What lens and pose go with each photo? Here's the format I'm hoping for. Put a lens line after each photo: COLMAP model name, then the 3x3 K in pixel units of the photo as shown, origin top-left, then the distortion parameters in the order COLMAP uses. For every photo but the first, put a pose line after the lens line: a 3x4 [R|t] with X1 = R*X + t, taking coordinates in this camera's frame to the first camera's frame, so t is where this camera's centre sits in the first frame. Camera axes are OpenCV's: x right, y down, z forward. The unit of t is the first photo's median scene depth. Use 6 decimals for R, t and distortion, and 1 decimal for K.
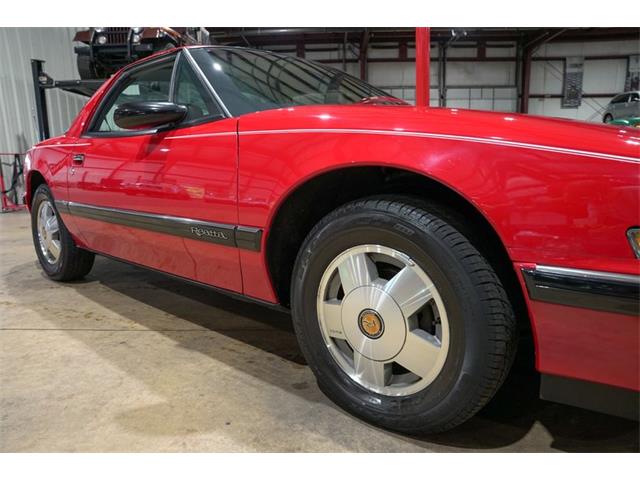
lens RADIAL K [[438.4, 0, 320.0], [0, 438.4, 240.0], [0, 0, 1]] dist [-0.145599, 0.114786]
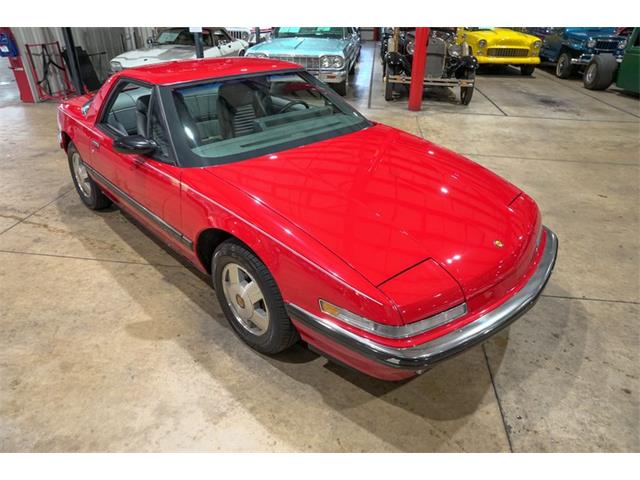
lens RADIAL K [[438.4, 0, 320.0], [0, 438.4, 240.0], [0, 0, 1]] dist [-0.145599, 0.114786]
pose [[0.995182, 0.075608, -0.062412, 0.110661], [-0.051063, 0.943166, 0.328374, -0.142544], [0.083692, -0.323606, 0.942483, -0.146514]]
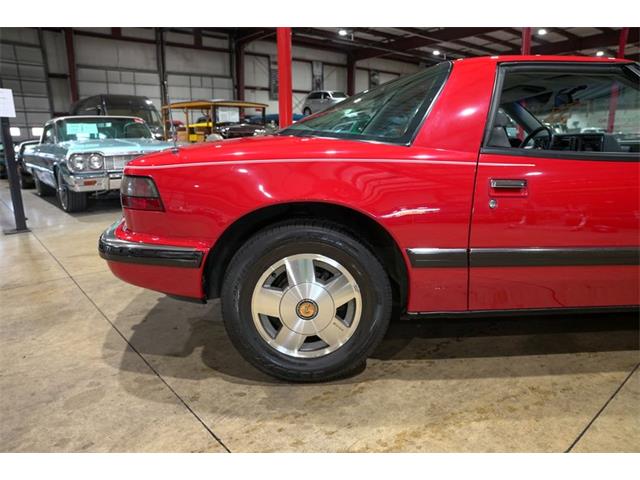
lens RADIAL K [[438.4, 0, 320.0], [0, 438.4, 240.0], [0, 0, 1]] dist [-0.145599, 0.114786]
pose [[0.740016, -0.136463, 0.658600, -0.457592], [0.115374, 0.990442, 0.075584, -0.068118], [-0.662620, 0.020052, 0.748688, 0.242679]]
